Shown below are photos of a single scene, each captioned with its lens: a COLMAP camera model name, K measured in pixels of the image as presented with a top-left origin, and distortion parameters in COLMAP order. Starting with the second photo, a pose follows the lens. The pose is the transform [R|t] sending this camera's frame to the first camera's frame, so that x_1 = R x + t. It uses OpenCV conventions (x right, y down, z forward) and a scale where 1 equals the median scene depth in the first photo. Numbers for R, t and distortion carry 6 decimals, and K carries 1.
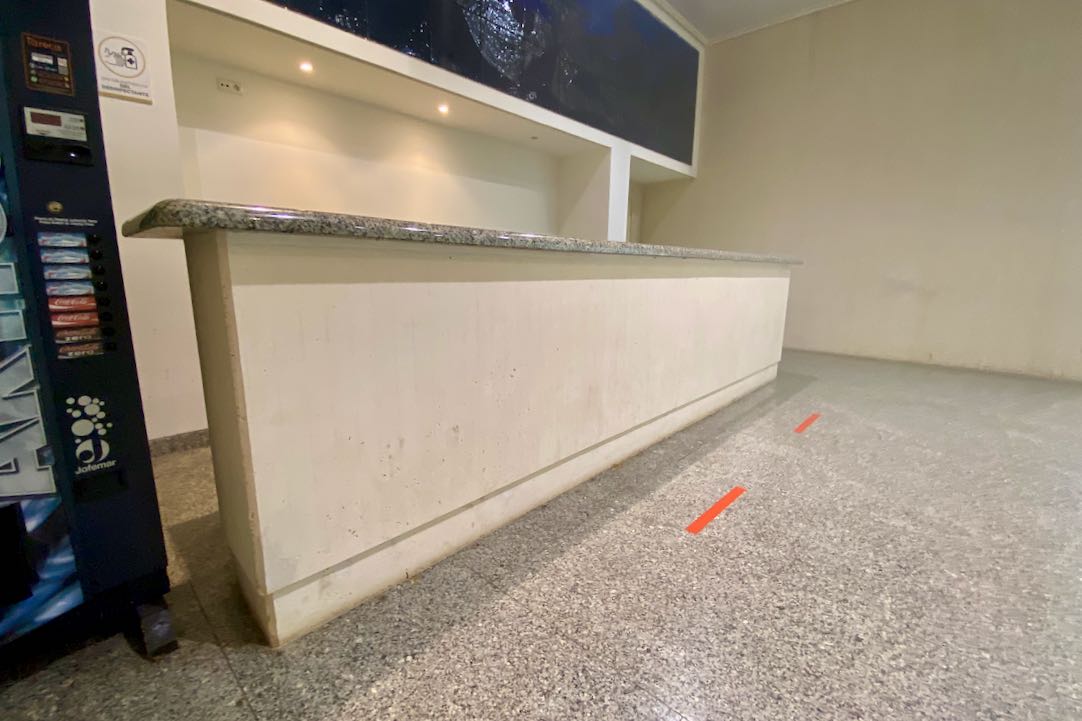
lens RADIAL K [[469.9, 0, 541.0], [0, 469.9, 360.5], [0, 0, 1]] dist [0.000296, -0.013281]
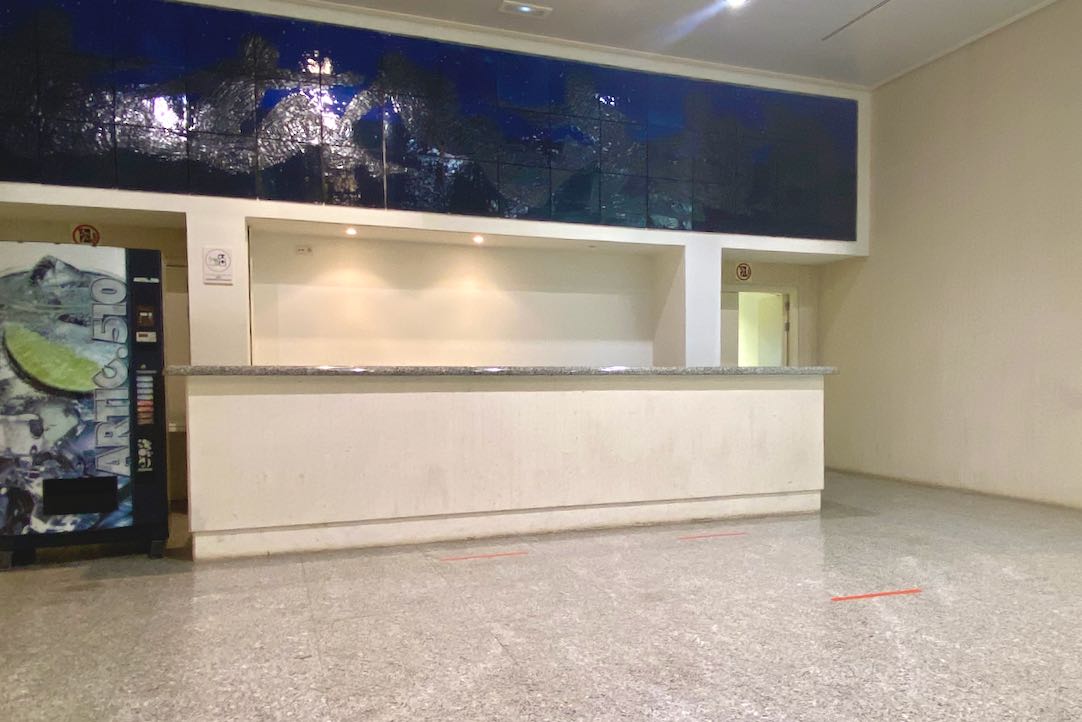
lens RADIAL K [[755.3, 0, 540.9], [0, 755.3, 410.5], [0, 0, 1]] dist [-0.001868, 0.000707]
pose [[0.904379, 0.002310, -0.426725, 2.346725], [-0.066648, 0.988478, -0.135899, 0.290676], [0.421494, 0.151344, 0.894113, -1.540757]]
